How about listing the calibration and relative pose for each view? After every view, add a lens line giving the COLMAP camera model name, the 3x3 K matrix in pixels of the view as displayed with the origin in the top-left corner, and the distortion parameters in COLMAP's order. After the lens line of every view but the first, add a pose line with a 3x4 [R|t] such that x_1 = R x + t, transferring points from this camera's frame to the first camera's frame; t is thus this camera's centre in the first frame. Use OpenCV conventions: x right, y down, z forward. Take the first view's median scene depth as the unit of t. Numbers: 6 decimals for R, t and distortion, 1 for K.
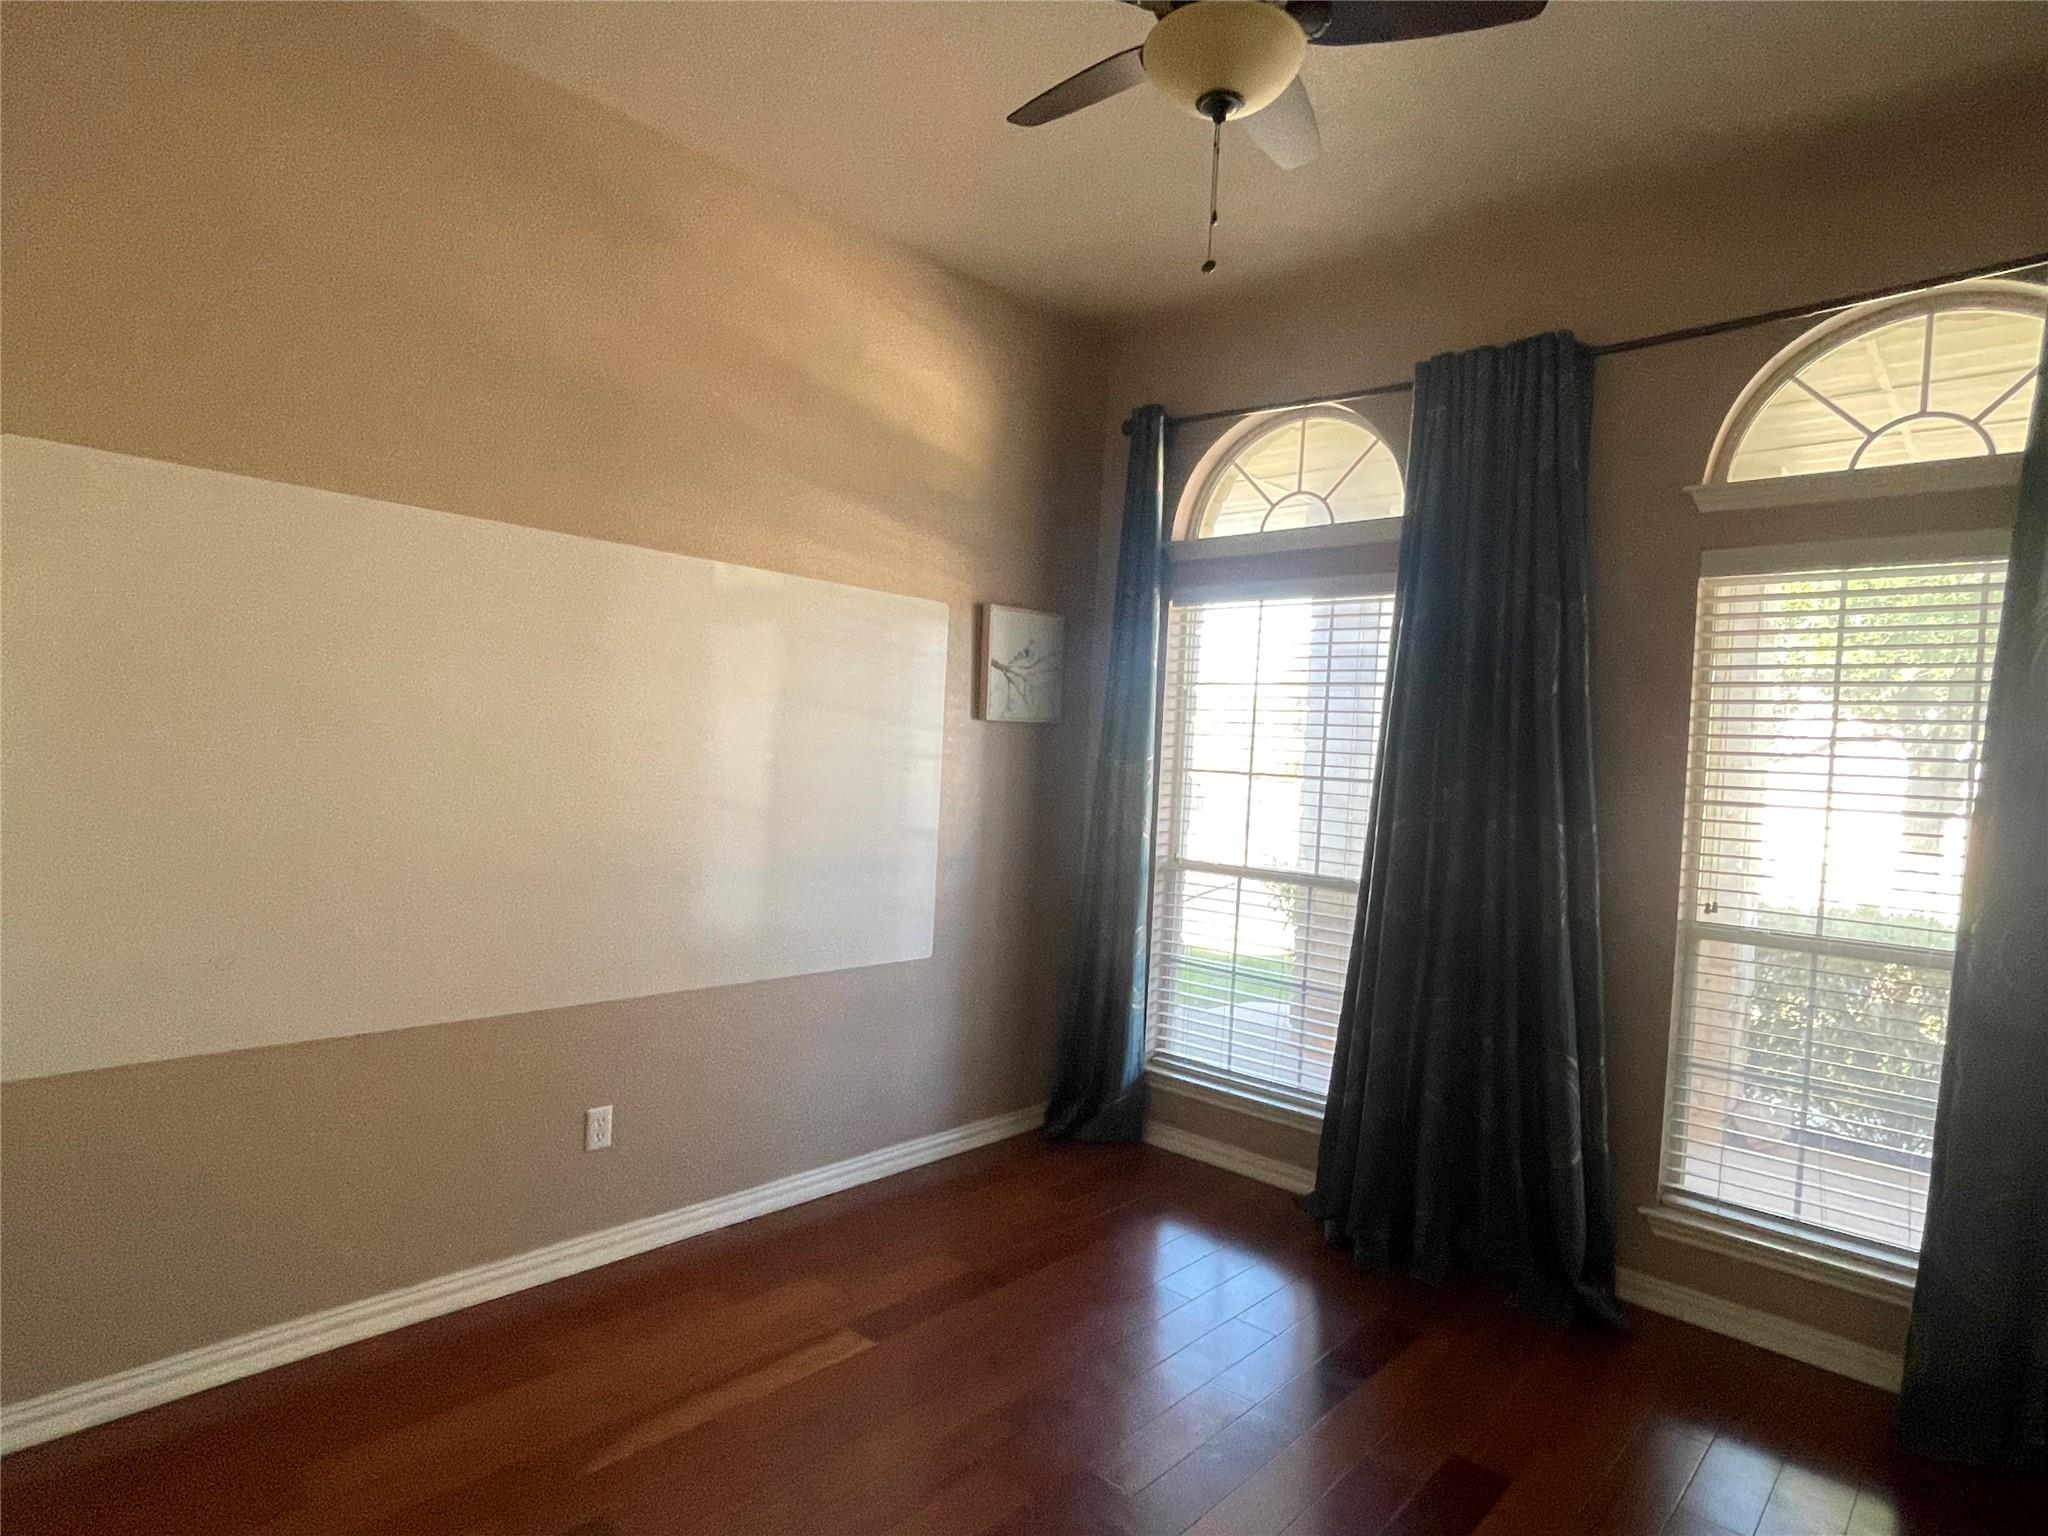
lens RADIAL K [[1114.4, 0, 1024.0], [0, 1114.4, 768.0], [0, 0, 1]] dist [-0.000201, -0.000138]
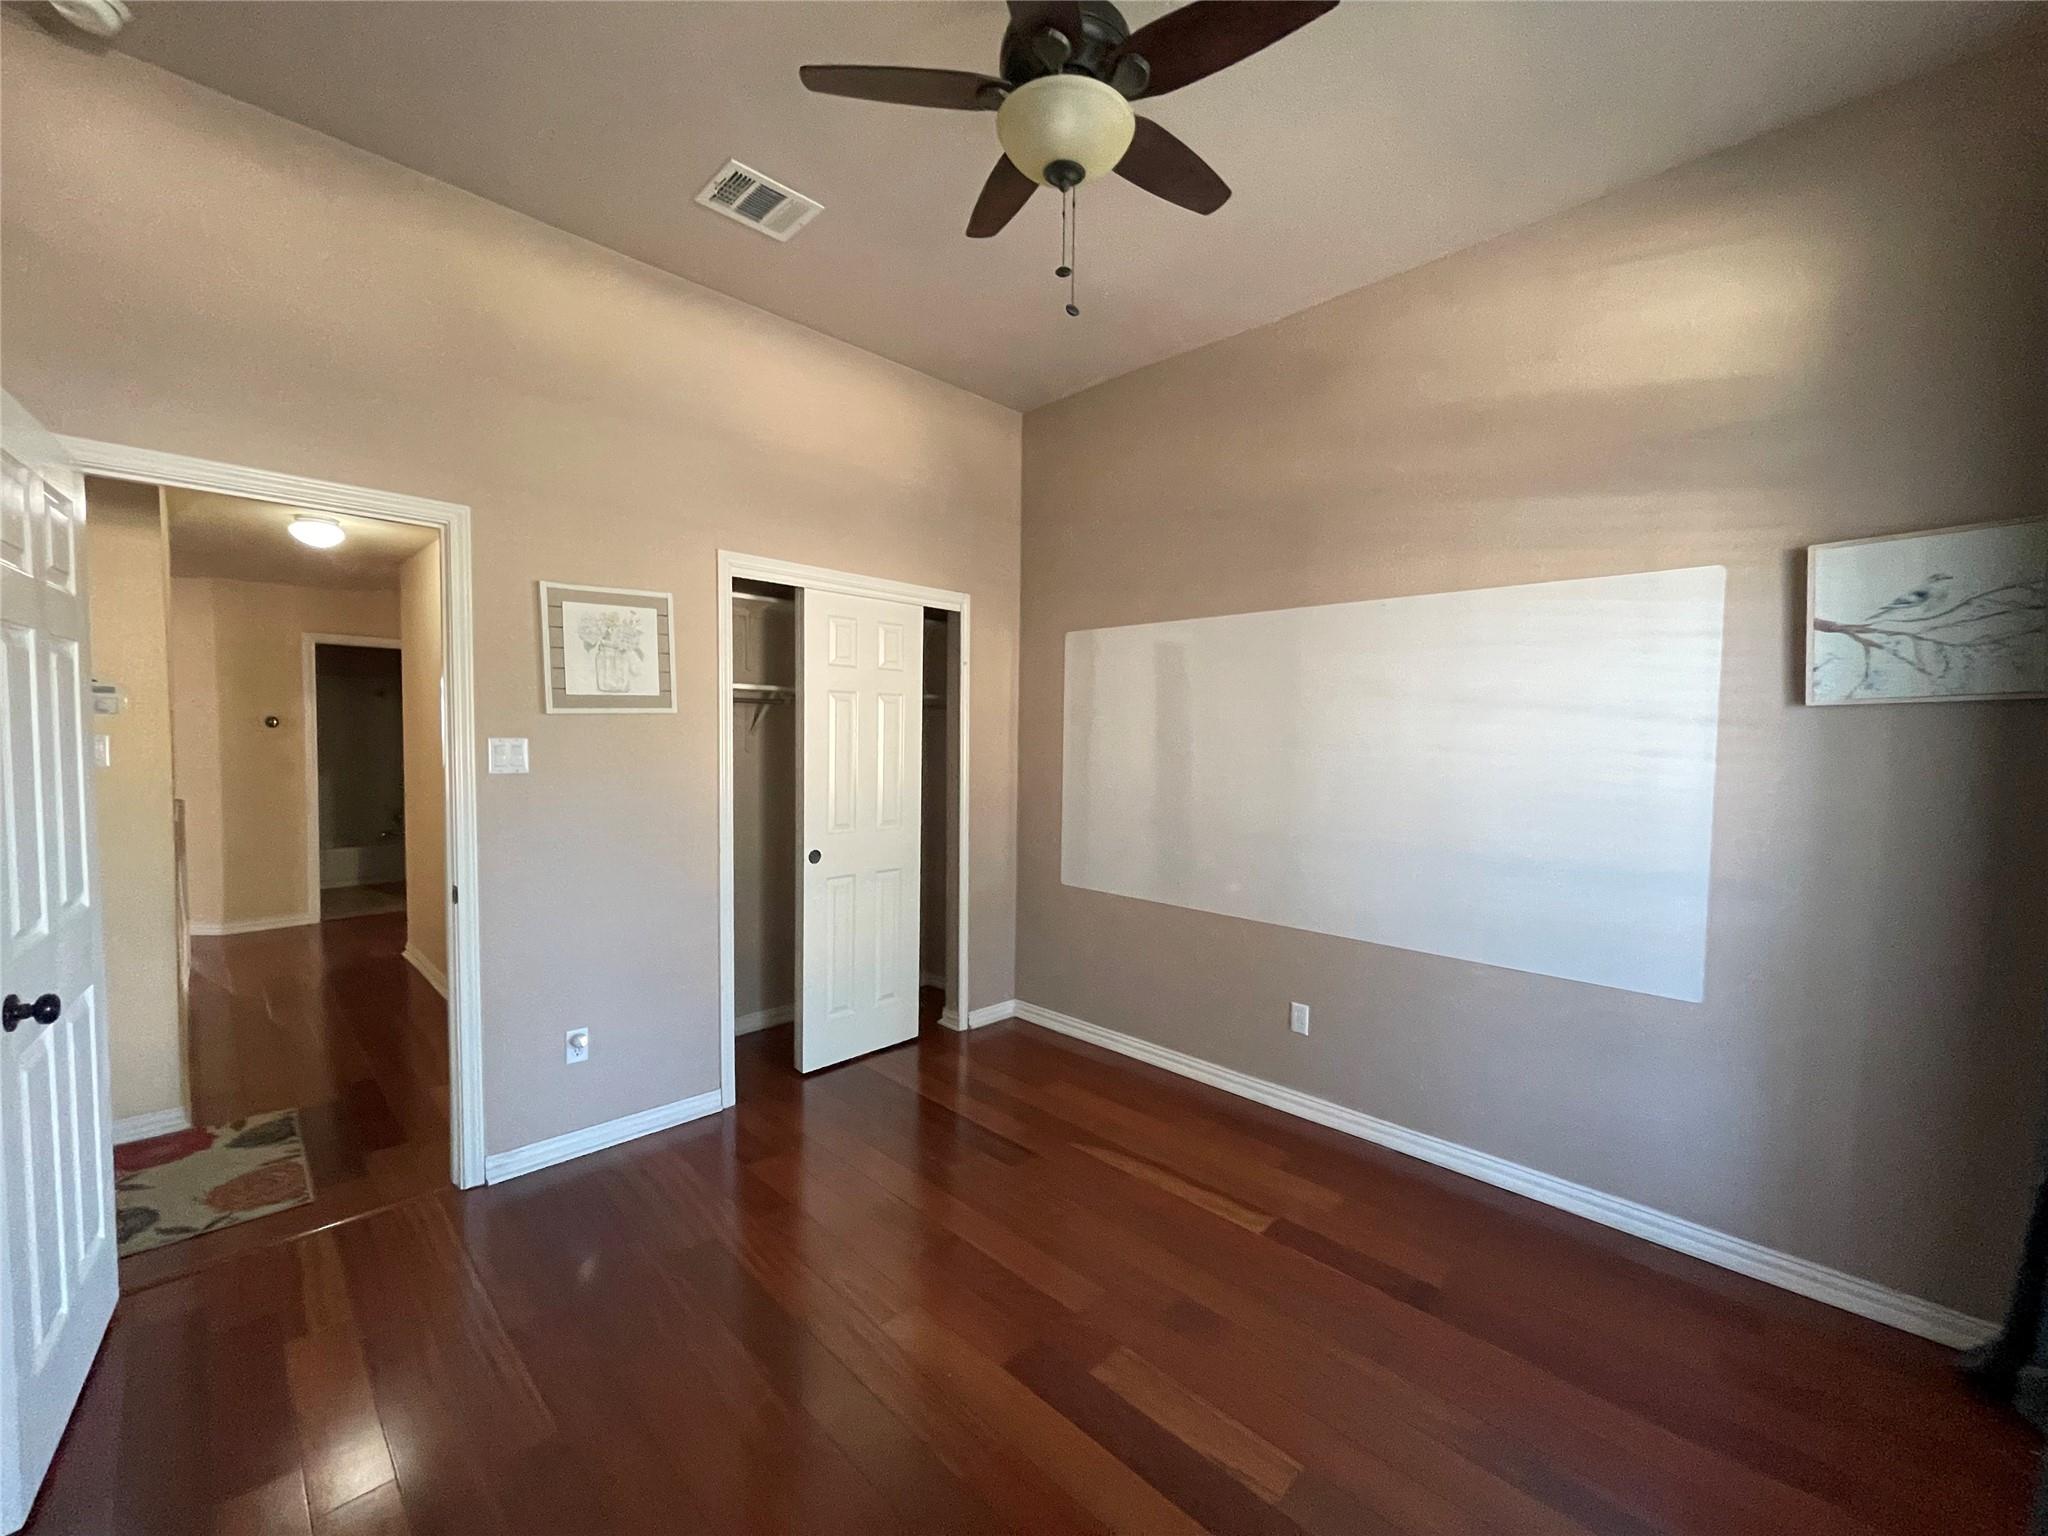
lens RADIAL K [[836.5, 0, 1024.0], [0, 836.5, 768.0], [0, 0, 1]] dist [0.000701, 0.000247]
pose [[-0.042223, -0.006694, -0.999086, 0.542737], [-0.017851, 0.999823, -0.005945, 0.010213], [0.998949, 0.017584, -0.042335, 0.523938]]
